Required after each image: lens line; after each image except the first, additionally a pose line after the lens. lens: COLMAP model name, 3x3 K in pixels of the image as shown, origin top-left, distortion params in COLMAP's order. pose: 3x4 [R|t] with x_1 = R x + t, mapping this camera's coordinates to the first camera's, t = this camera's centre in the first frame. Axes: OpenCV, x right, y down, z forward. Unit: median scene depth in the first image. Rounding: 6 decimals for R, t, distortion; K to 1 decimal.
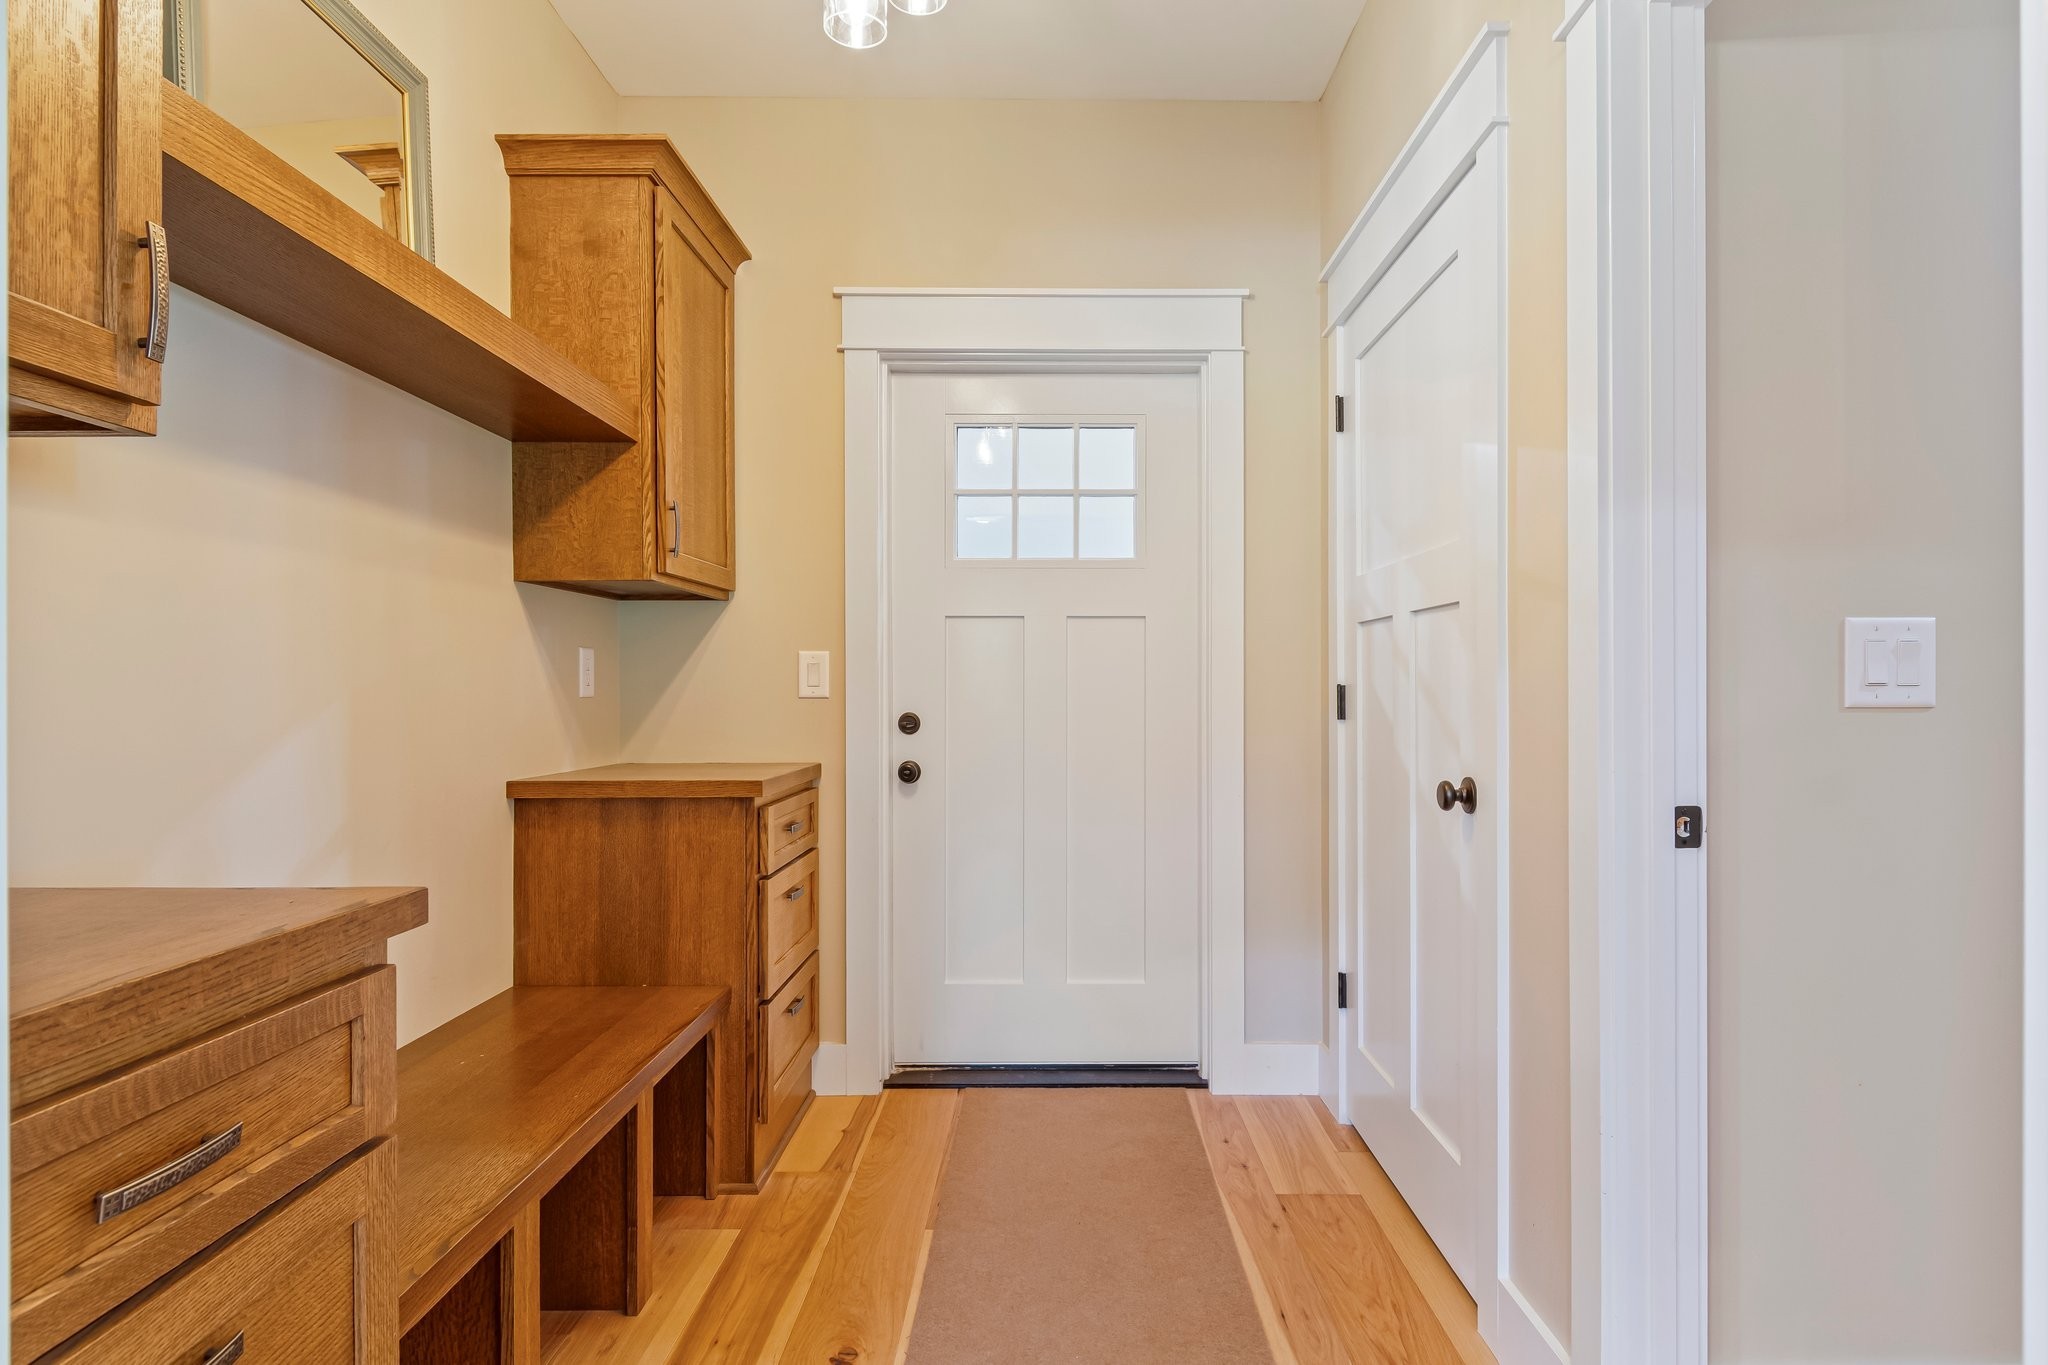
lens RADIAL K [[1091.2, 0, 1016.0], [0, 1091.2, 685.8], [0, 0, 1]] dist [0.002319, -0.001185]
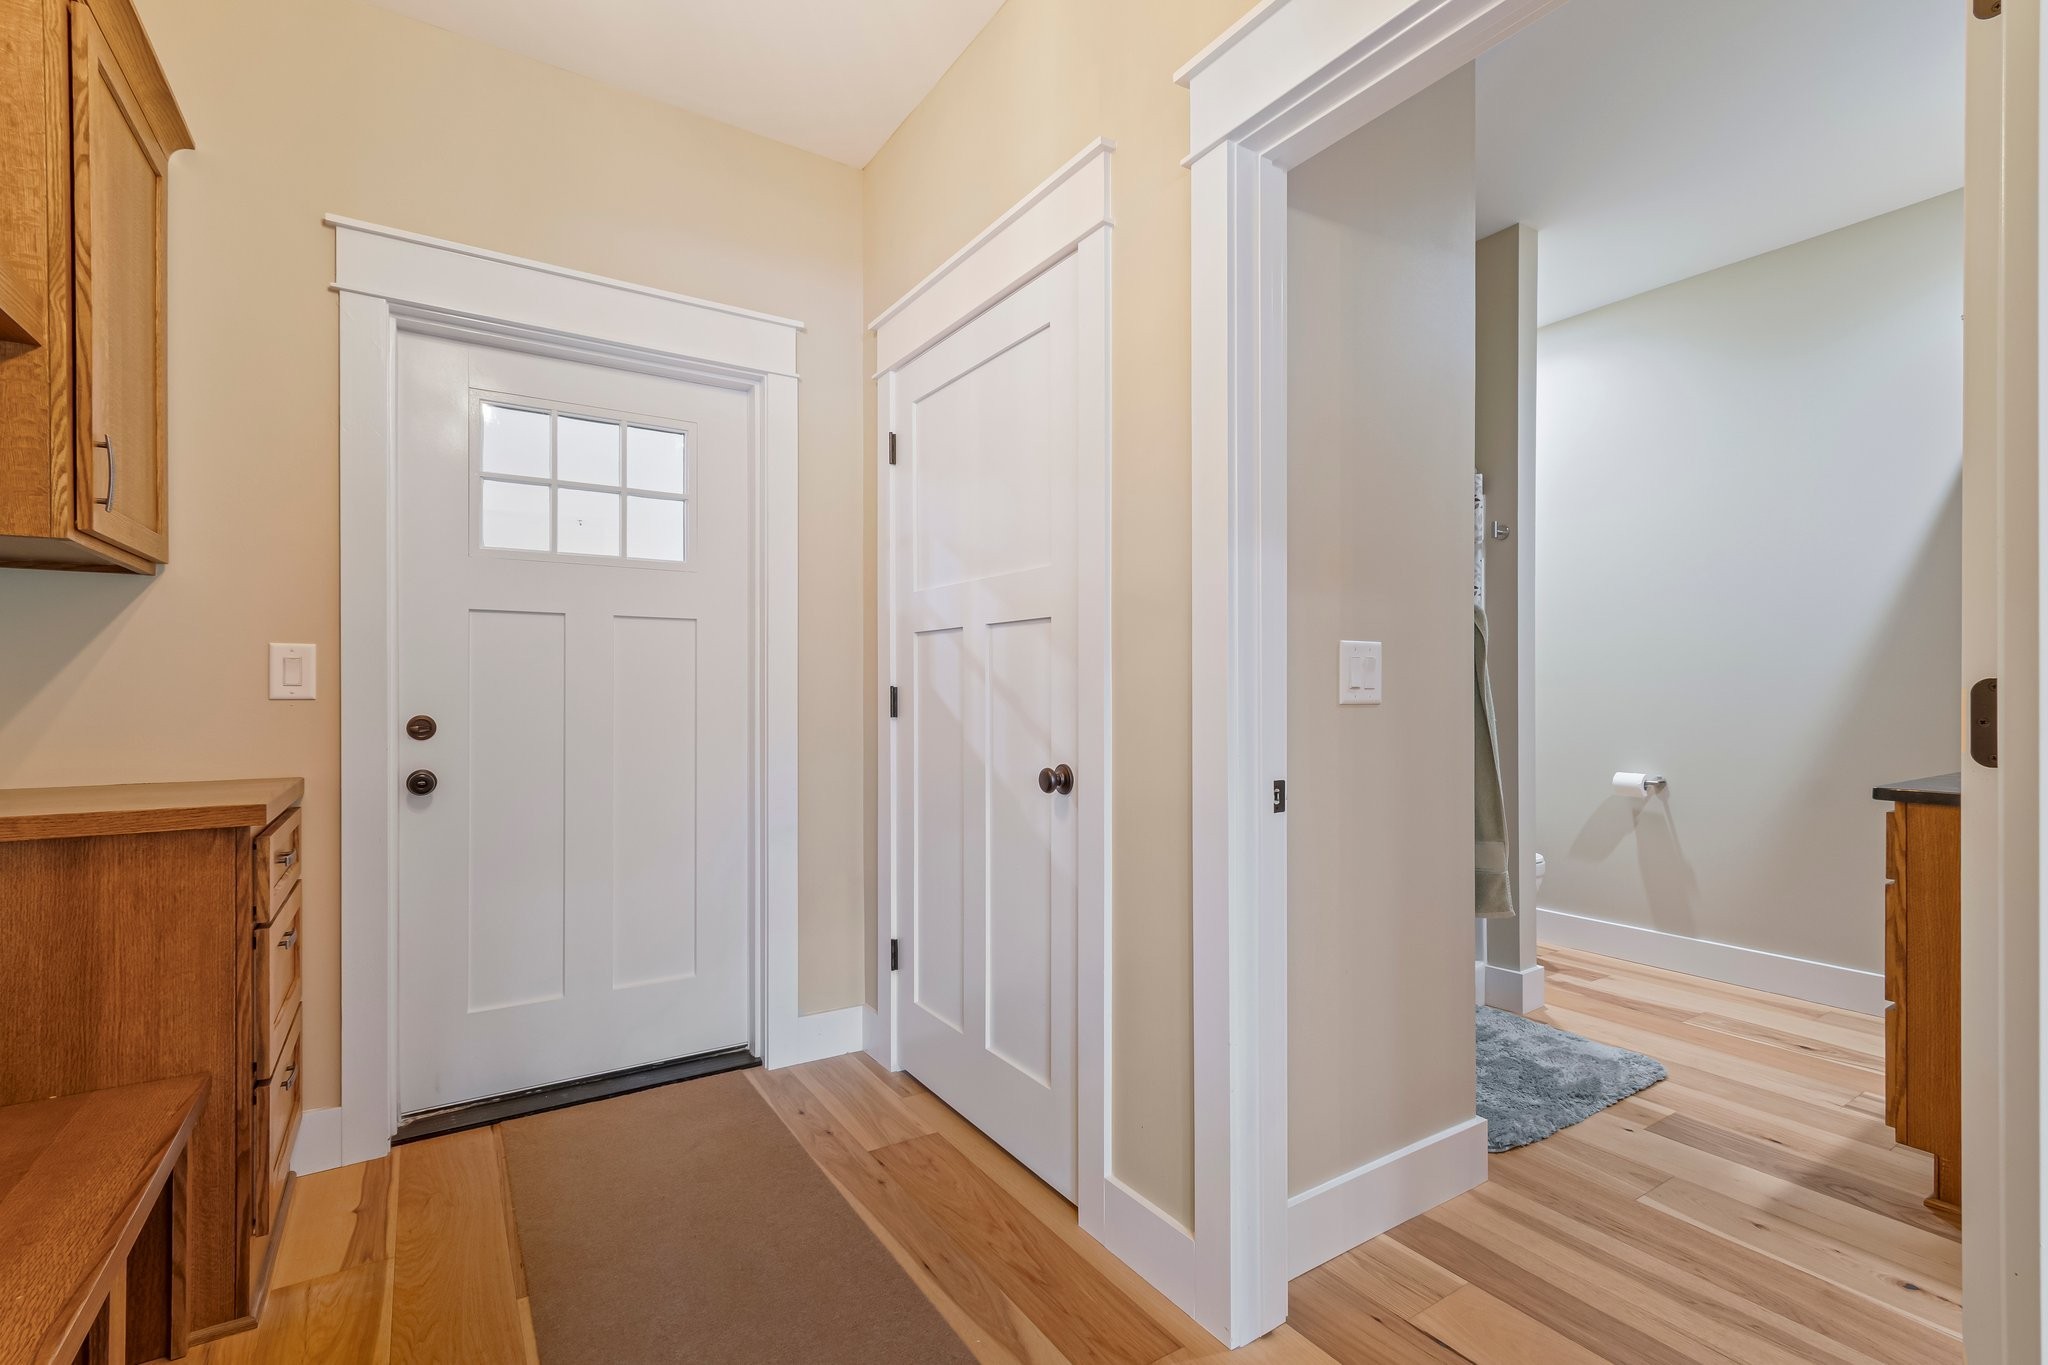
lens RADIAL K [[935.1, 0, 1029.6], [0, 935.1, 688.2], [0, 0, 1]] dist [0.004625, -0.001216]
pose [[0.838345, 0.003323, 0.545131, -0.130633], [-0.004065, 0.999992, 0.000157, 0.000119], [-0.545126, -0.002348, 0.838351, 0.118330]]
